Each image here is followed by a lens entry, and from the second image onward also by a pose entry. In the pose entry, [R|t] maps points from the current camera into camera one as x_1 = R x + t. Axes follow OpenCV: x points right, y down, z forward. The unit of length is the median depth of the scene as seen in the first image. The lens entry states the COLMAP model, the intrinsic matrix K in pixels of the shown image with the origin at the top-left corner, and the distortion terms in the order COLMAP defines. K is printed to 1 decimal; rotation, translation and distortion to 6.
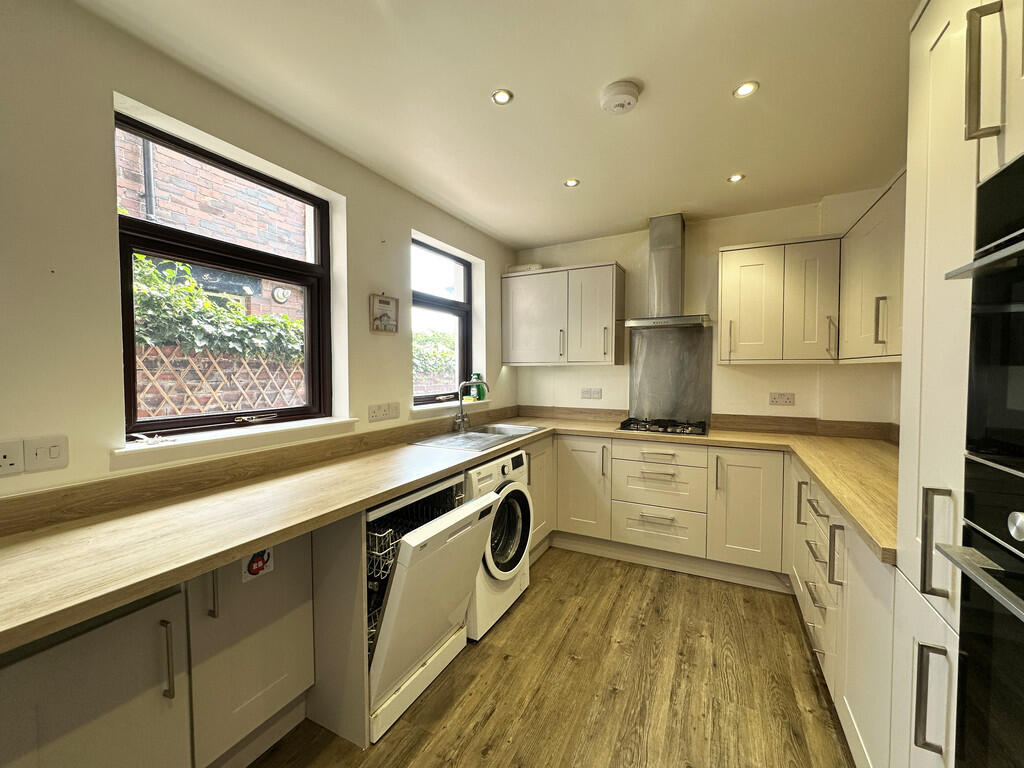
lens RADIAL K [[410.4, 0, 512.6], [0, 410.4, 383.1], [0, 0, 1]] dist [-0.004022, 0.000181]
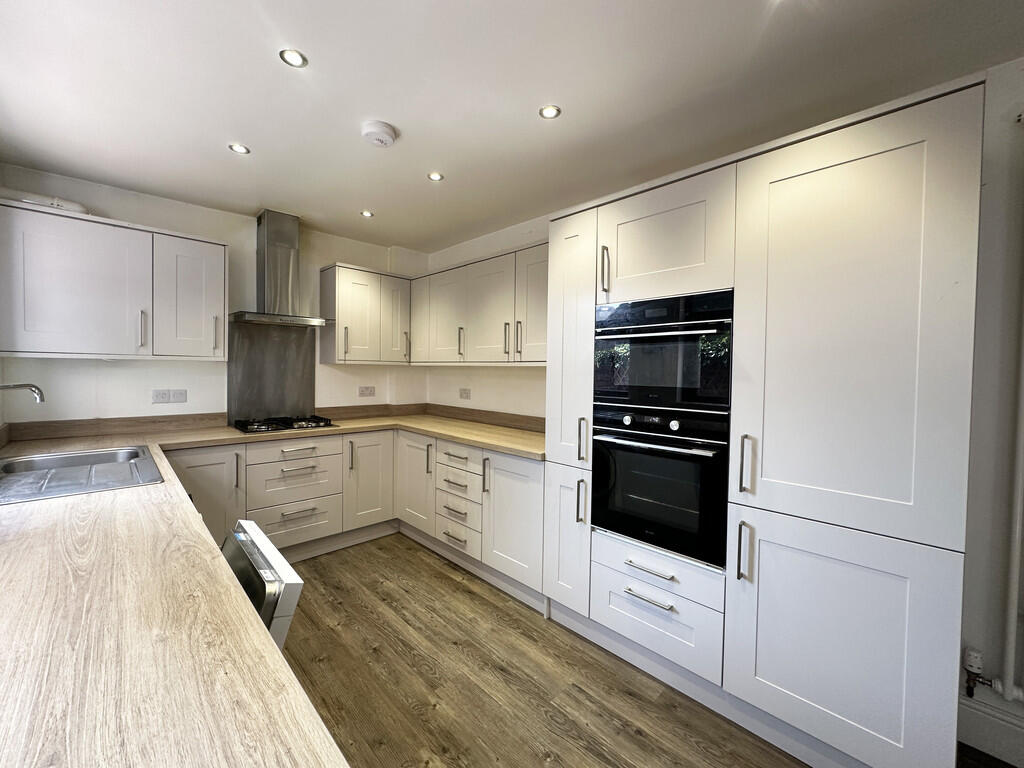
lens RADIAL K [[410.4, 0, 513.7], [0, 410.4, 381.1], [0, 0, 1]] dist [-0.004022, 0.000181]
pose [[0.312765, -0.019765, 0.949625, -0.489251], [0.015413, 0.999757, 0.015732, -0.007570], [-0.949706, 0.009716, 0.312993, 0.186410]]
